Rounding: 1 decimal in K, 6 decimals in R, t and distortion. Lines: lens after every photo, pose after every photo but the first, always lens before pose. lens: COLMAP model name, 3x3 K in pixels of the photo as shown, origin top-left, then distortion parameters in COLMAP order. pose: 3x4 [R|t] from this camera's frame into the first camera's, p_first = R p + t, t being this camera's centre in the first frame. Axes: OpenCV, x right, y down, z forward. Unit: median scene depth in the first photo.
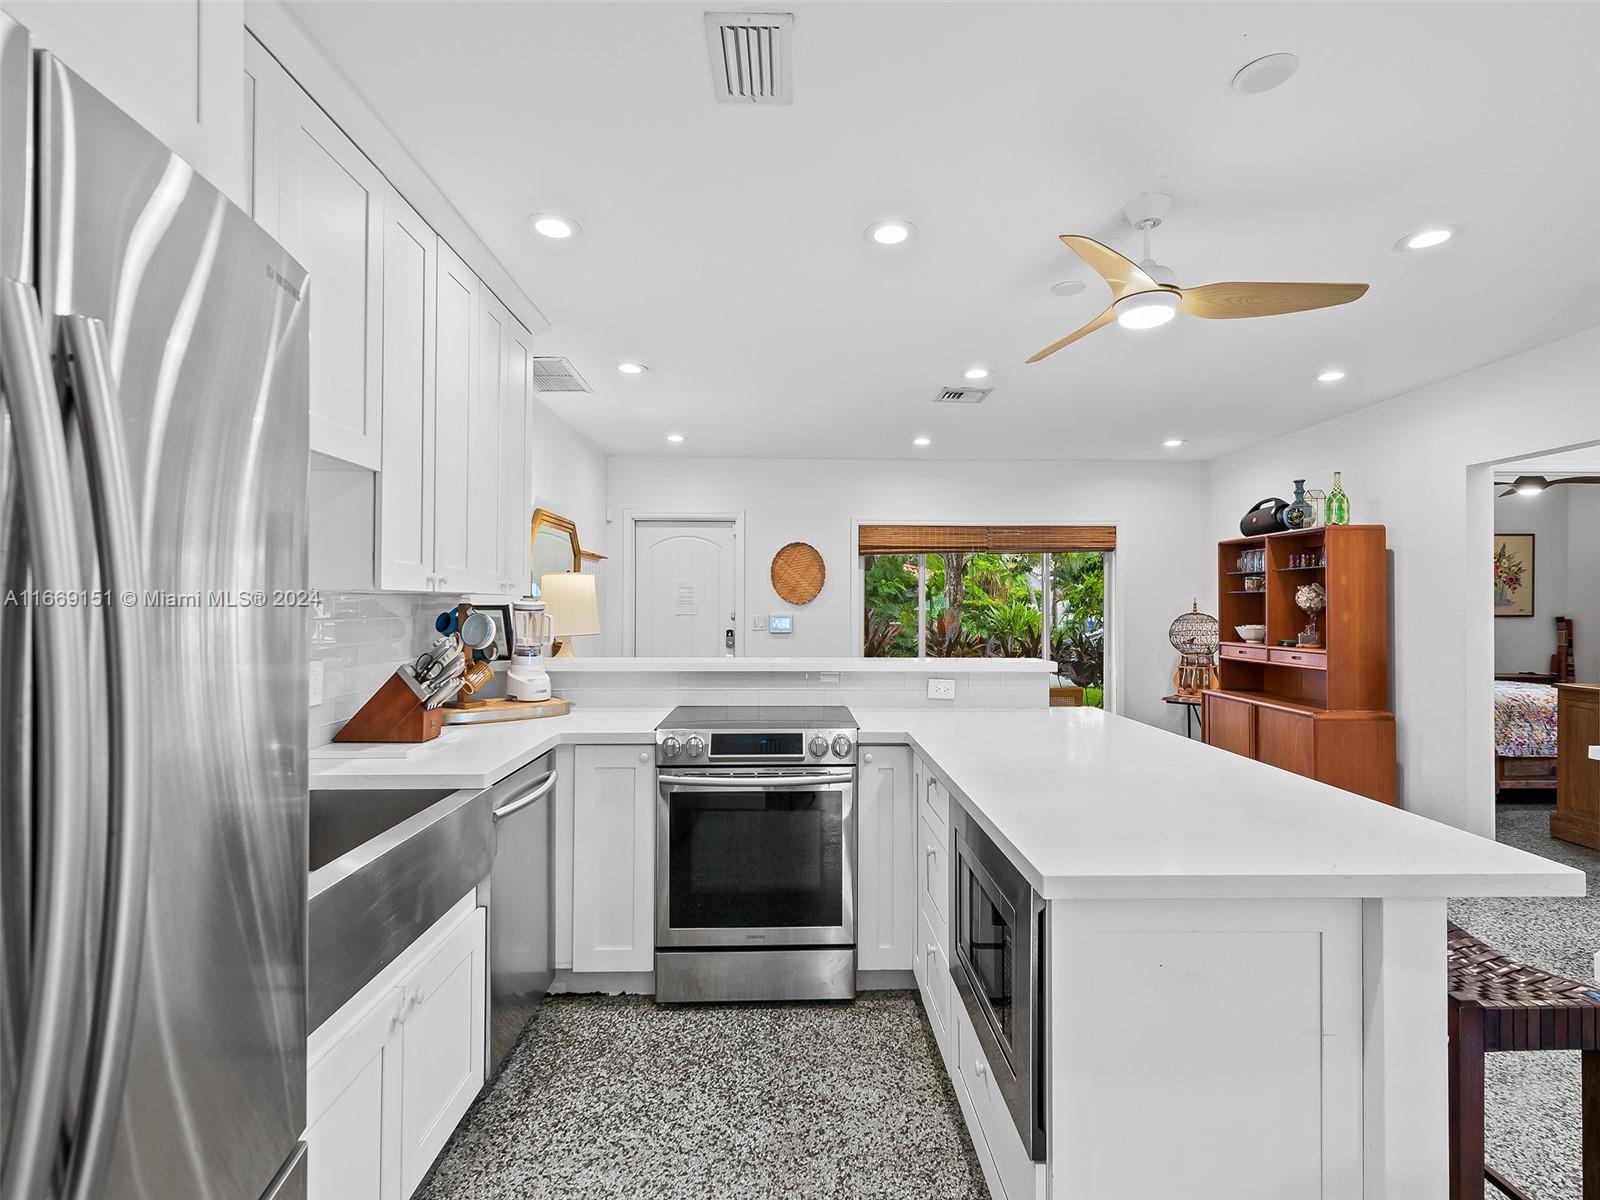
lens RADIAL K [[757.2, 0, 809.8], [0, 757.2, 600.6], [0, 0, 1]] dist [0.013840, -0.002239]
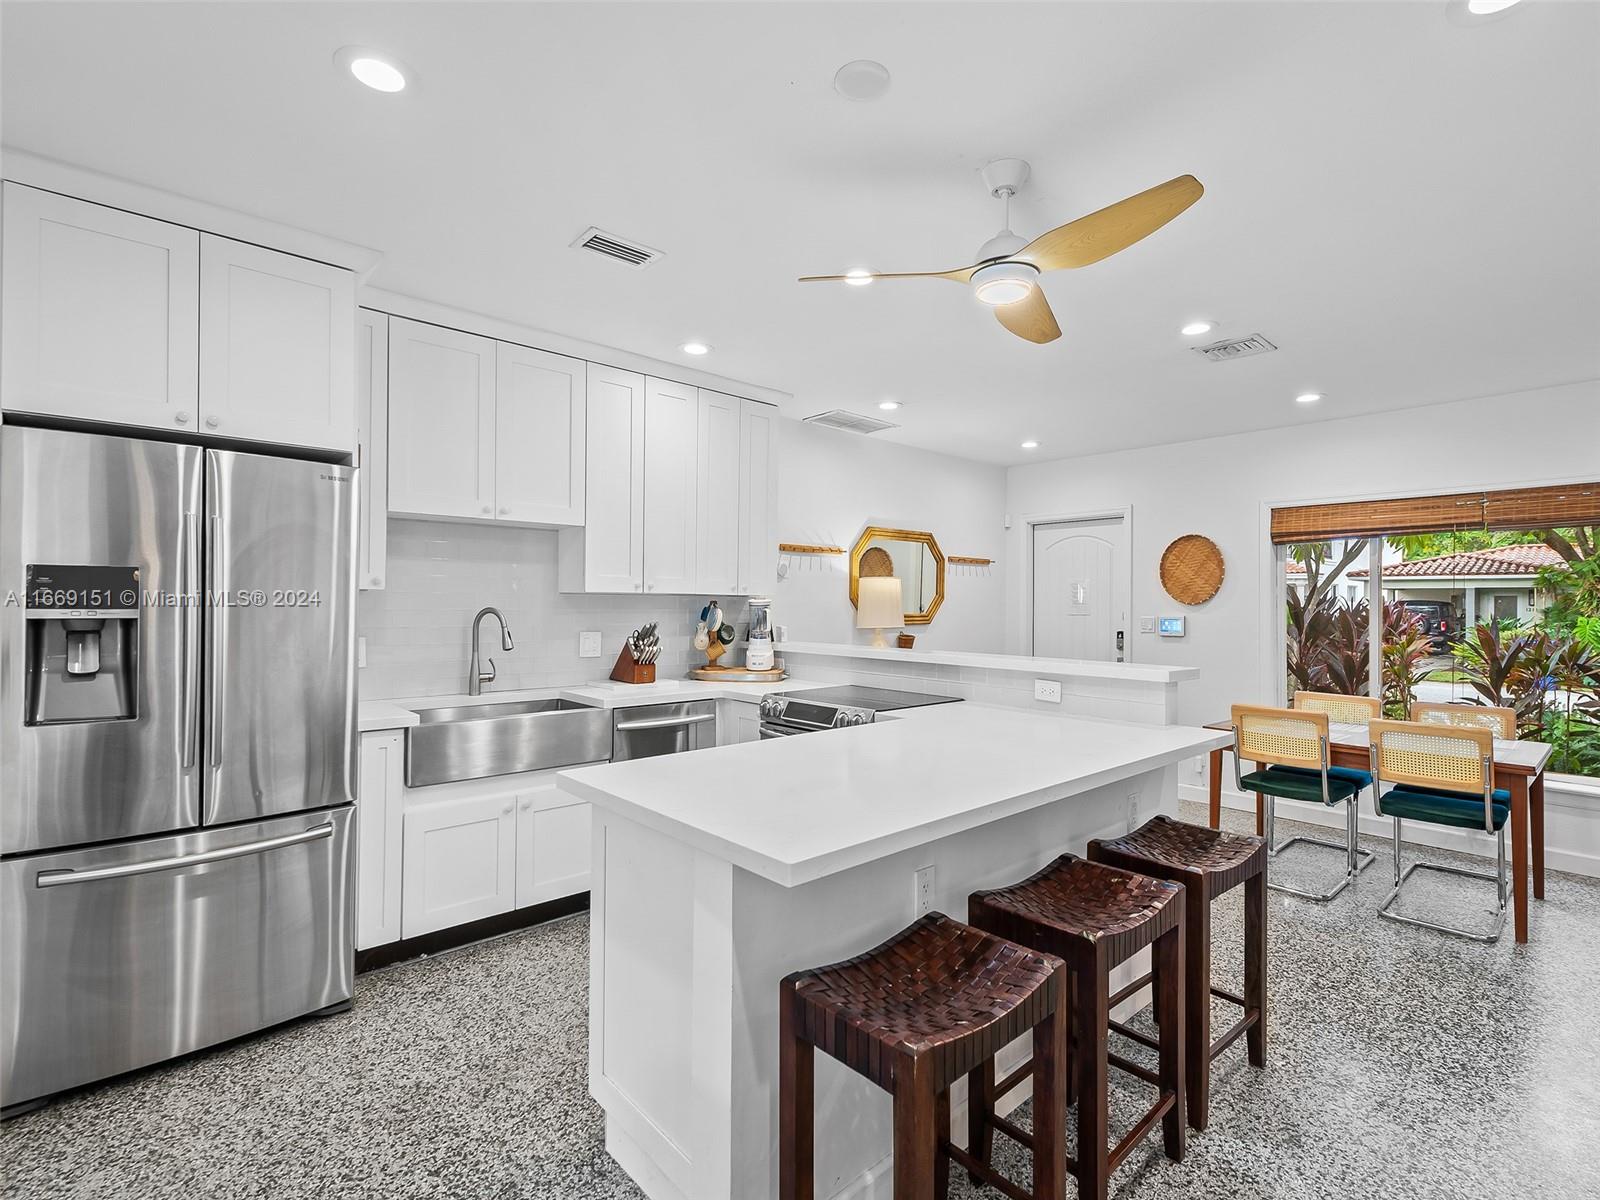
lens RADIAL K [[757.2, 0, 802.0], [0, 757.2, 595.8], [0, 0, 1]] dist [0.013840, -0.002239]
pose [[0.639634, -0.005578, -0.768659, 0.407519], [-0.002251, 0.999956, -0.009129, 0.003773], [0.768676, 0.007570, 0.639594, 0.088379]]
